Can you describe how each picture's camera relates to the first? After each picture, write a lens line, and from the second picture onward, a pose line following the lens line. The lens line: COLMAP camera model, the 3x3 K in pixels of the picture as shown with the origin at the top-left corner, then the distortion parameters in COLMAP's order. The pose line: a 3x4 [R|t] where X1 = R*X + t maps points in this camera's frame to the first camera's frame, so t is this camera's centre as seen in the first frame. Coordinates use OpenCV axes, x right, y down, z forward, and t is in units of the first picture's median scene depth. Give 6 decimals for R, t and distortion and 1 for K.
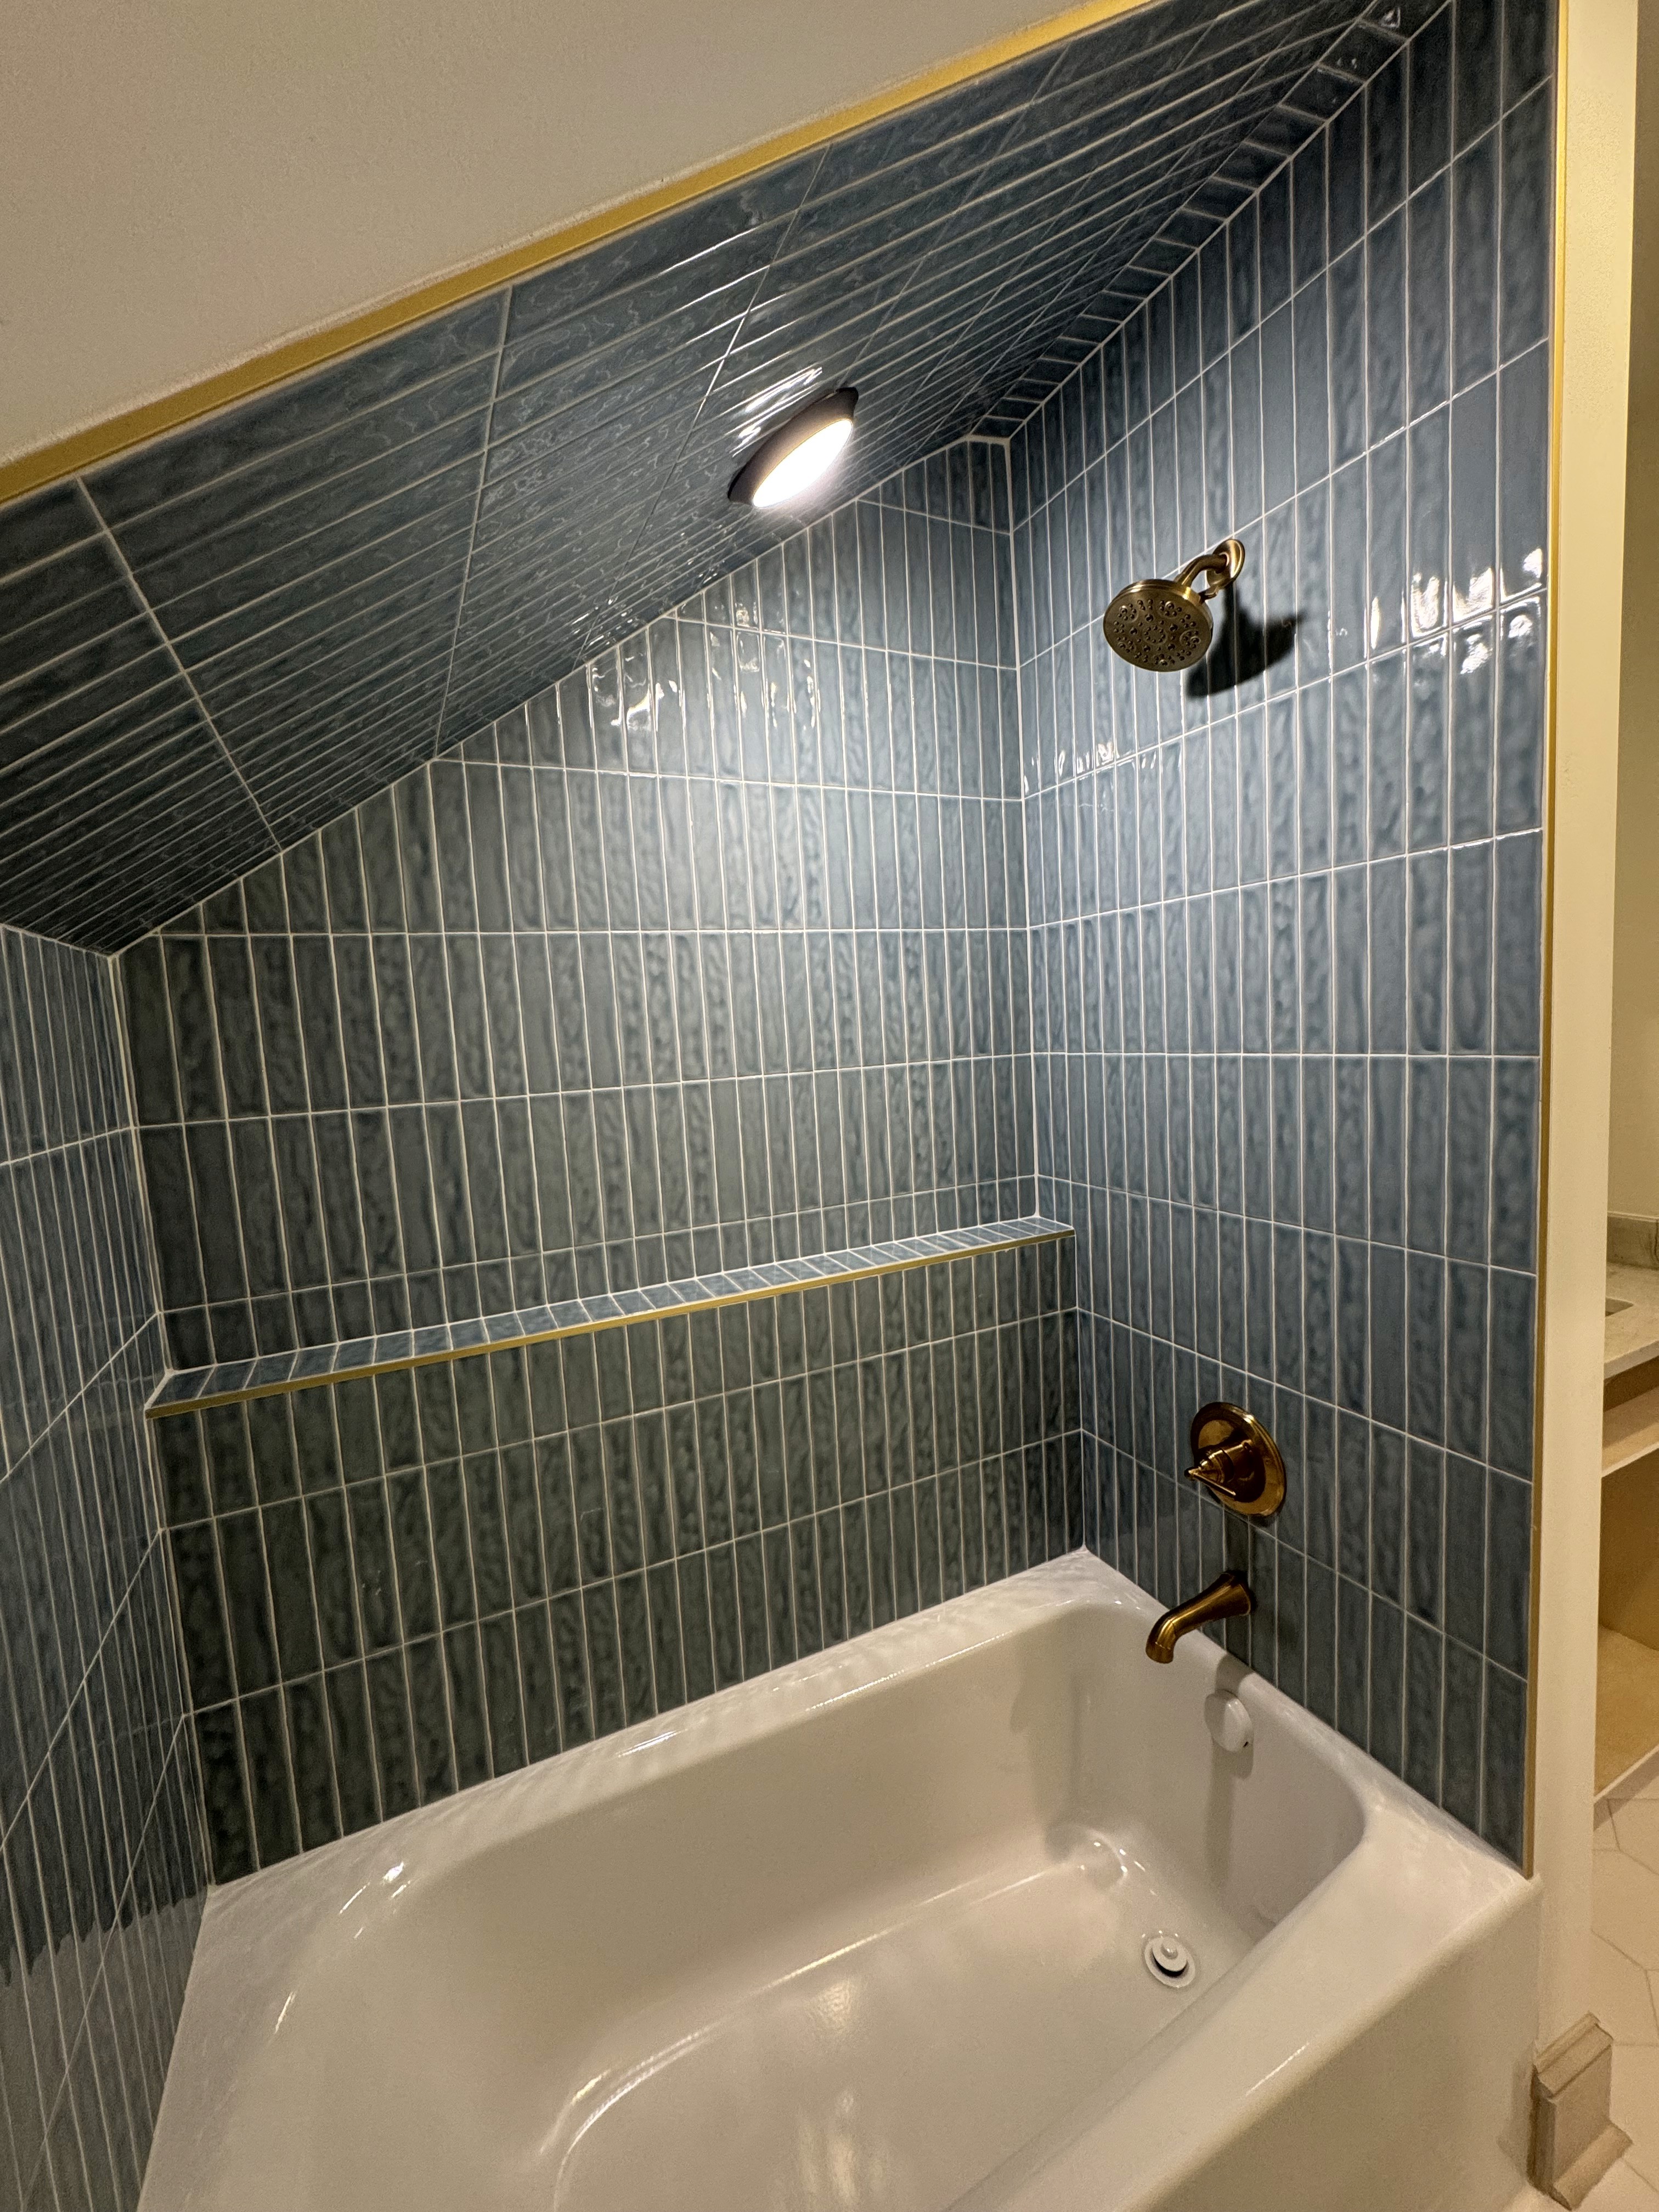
lens RADIAL K [[872.9, 0, 832.2], [0, 872.9, 1105.4], [0, 0, 1]] dist [-0.006939, 0.001060]
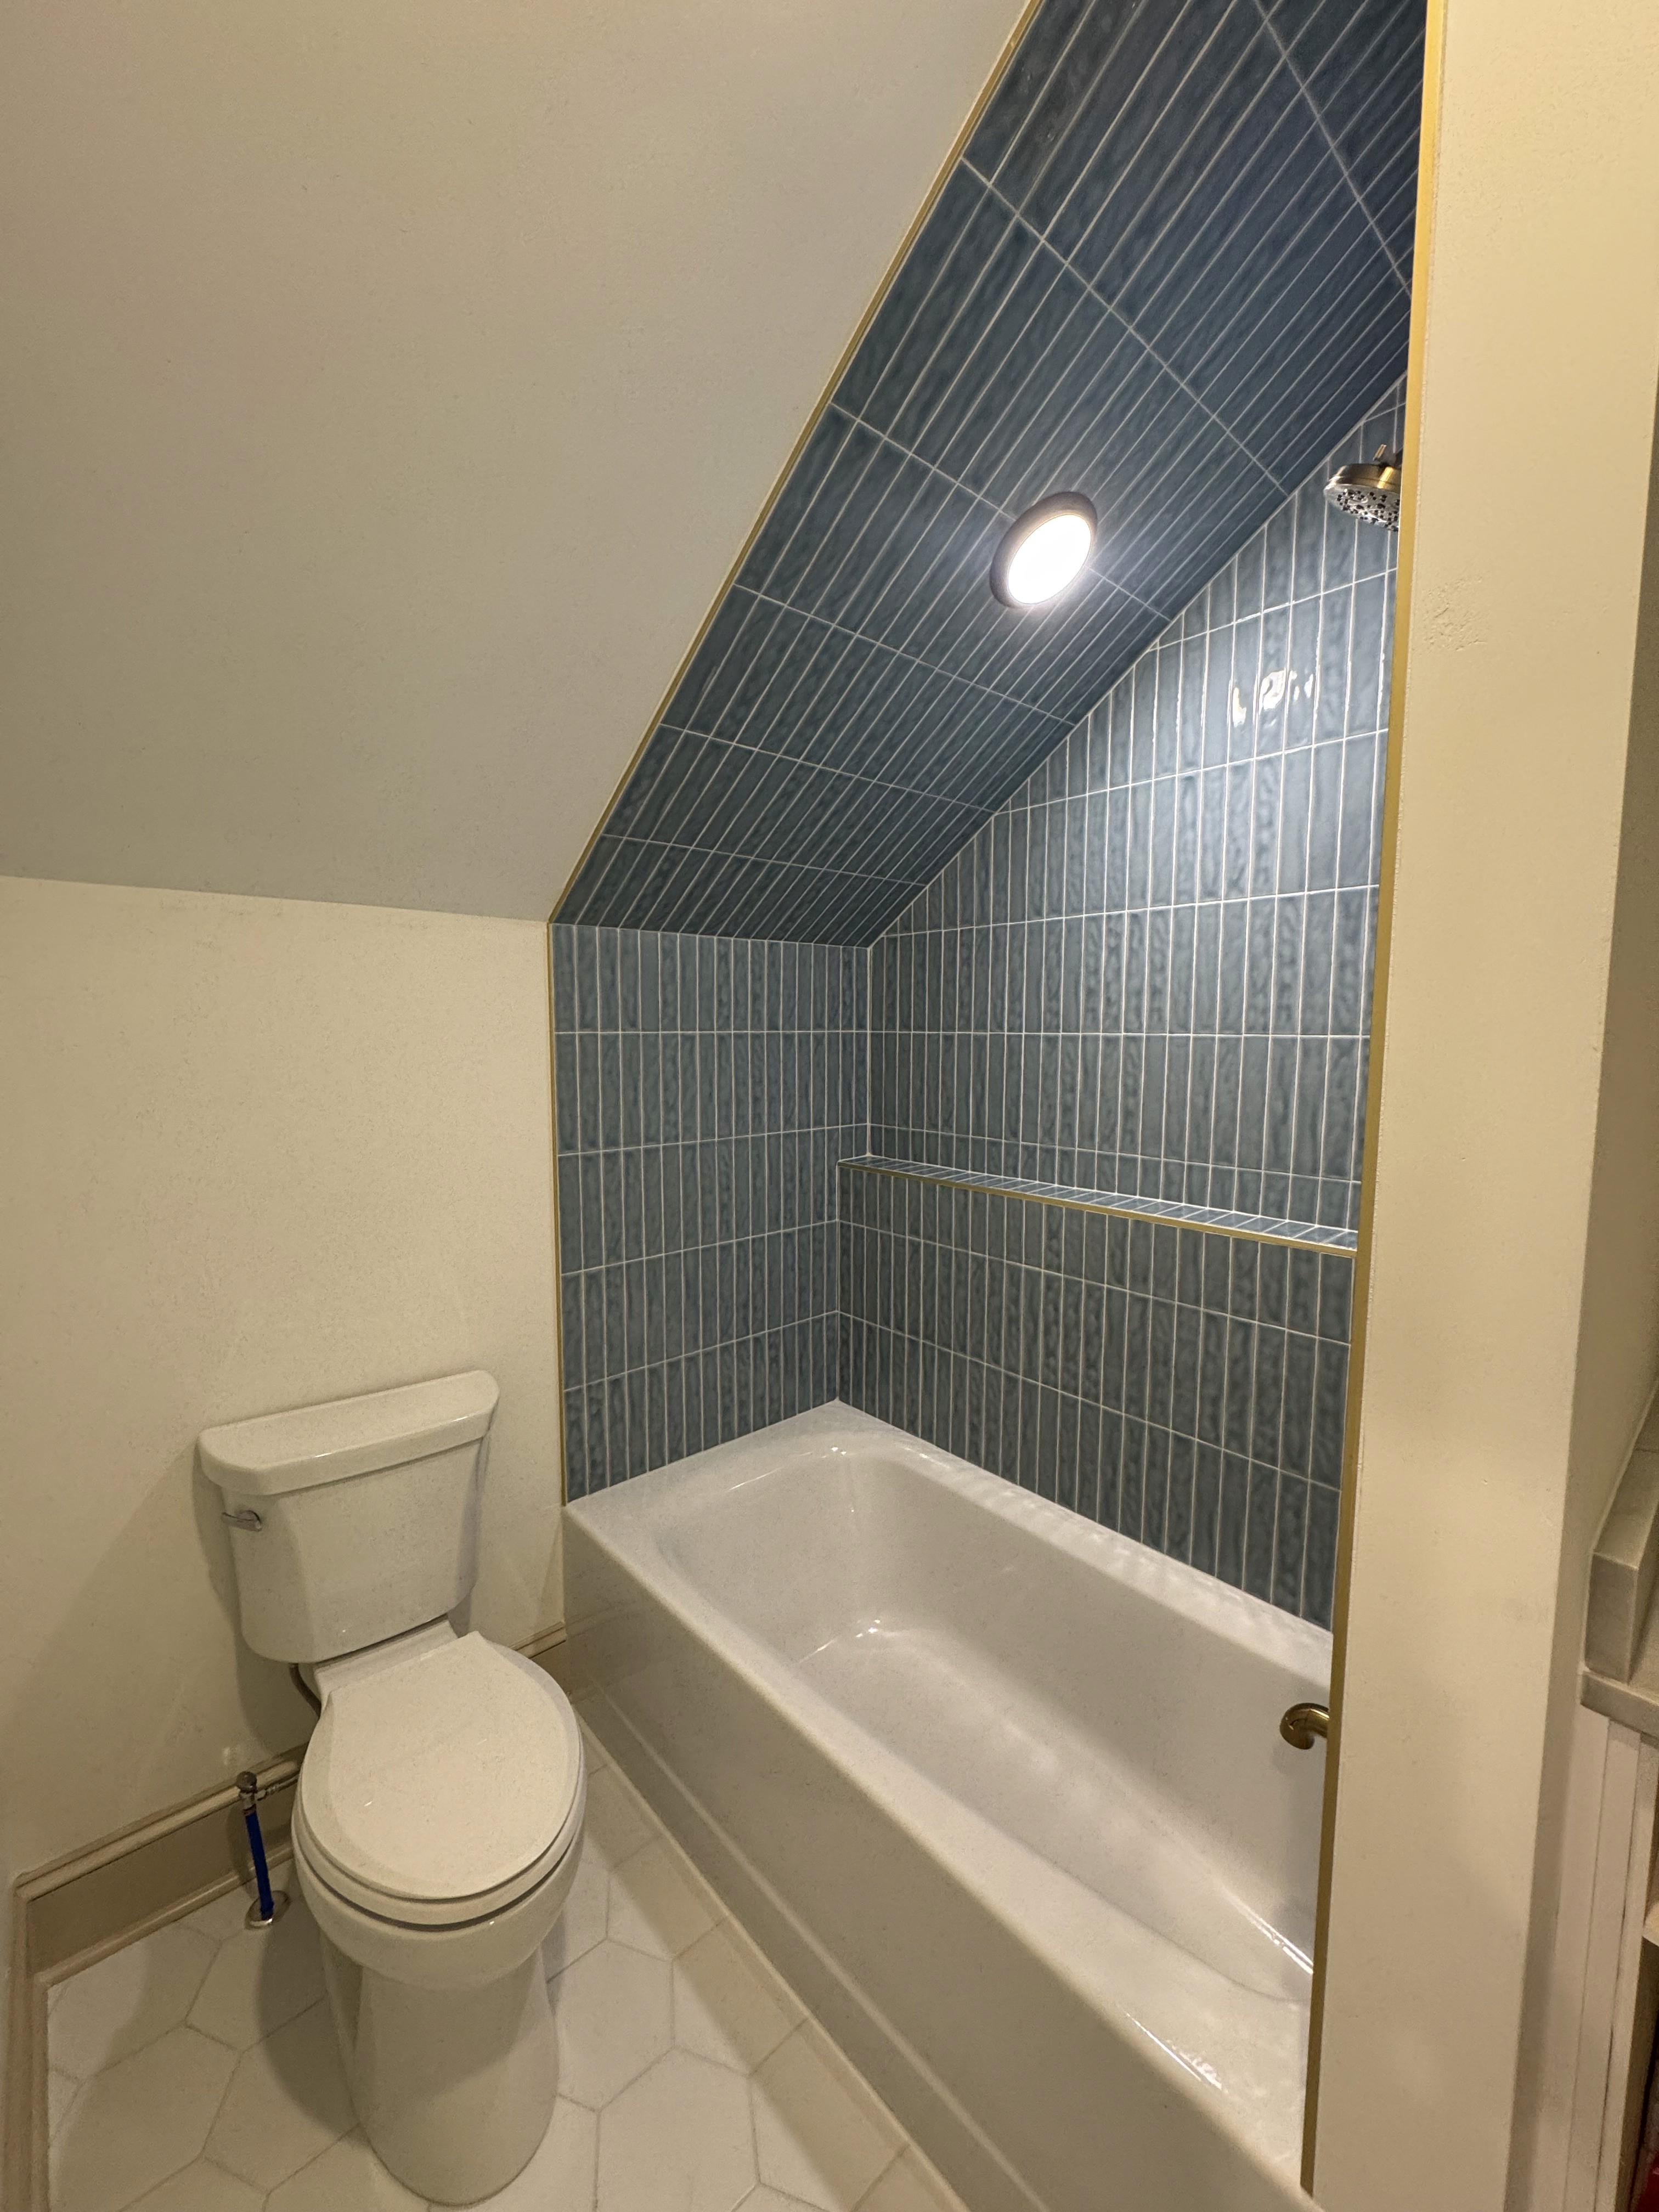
lens RADIAL K [[872.9, 0, 833.4], [0, 872.9, 1104.1], [0, 0, 1]] dist [-0.006939, 0.001060]
pose [[0.285366, 0.143568, -0.947605, 0.891133], [-0.106645, 0.987333, 0.117472, -0.029569], [0.952467, 0.067535, 0.297062, 0.250375]]
